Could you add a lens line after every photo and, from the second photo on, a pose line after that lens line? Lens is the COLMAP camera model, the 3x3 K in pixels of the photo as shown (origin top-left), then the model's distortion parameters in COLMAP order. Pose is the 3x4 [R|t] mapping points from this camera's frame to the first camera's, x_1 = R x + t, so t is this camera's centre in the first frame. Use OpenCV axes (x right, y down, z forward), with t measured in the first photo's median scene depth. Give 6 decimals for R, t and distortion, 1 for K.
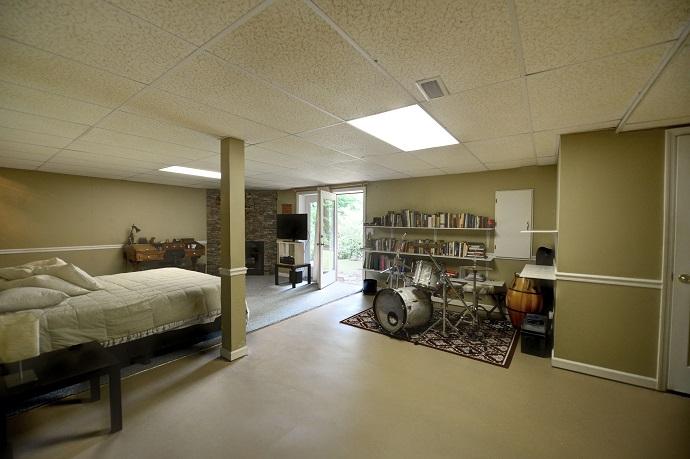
lens RADIAL K [[281.4, 0, 343.3], [0, 281.4, 230.0], [0, 0, 1]] dist [-0.013441, -0.001812]
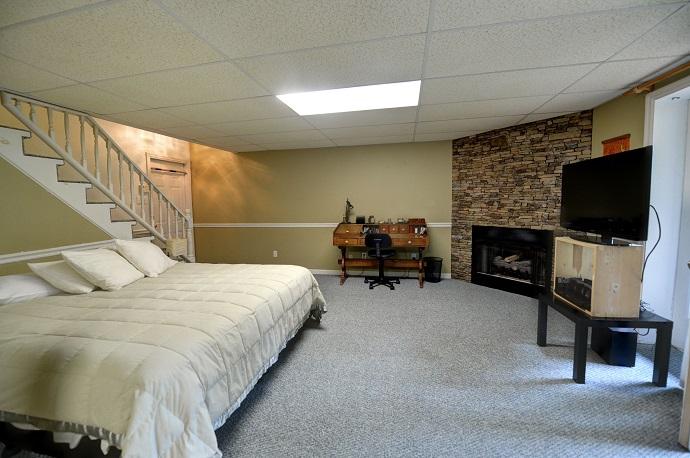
lens RADIAL K [[281.4, 0, 346.4], [0, 281.4, 226.5], [0, 0, 1]] dist [-0.013441, -0.001812]
pose [[0.398084, 0.066713, -0.914920, 0.002963], [0.003574, 0.997232, 0.074270, -0.002137], [0.917342, -0.032836, 0.396744, 0.570700]]
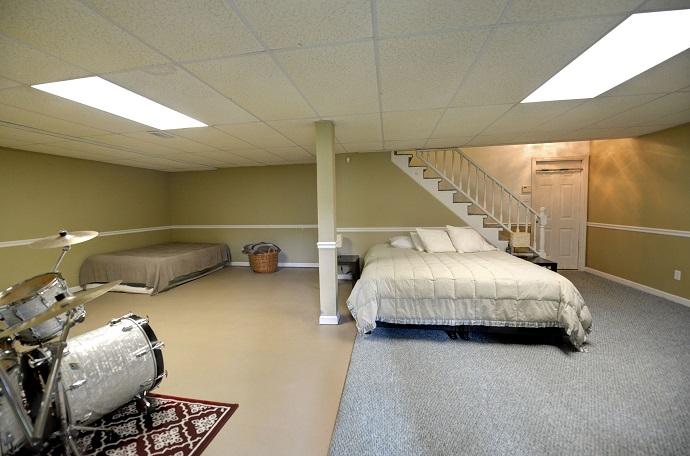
lens RADIAL K [[281.4, 0, 343.9], [0, 281.4, 232.3], [0, 0, 1]] dist [-0.013441, -0.001812]
pose [[-0.897593, 0.052656, -0.437670, 0.010422], [0.006417, 0.994296, 0.106462, -0.009811], [0.440779, 0.092751, -0.892811, 0.875827]]
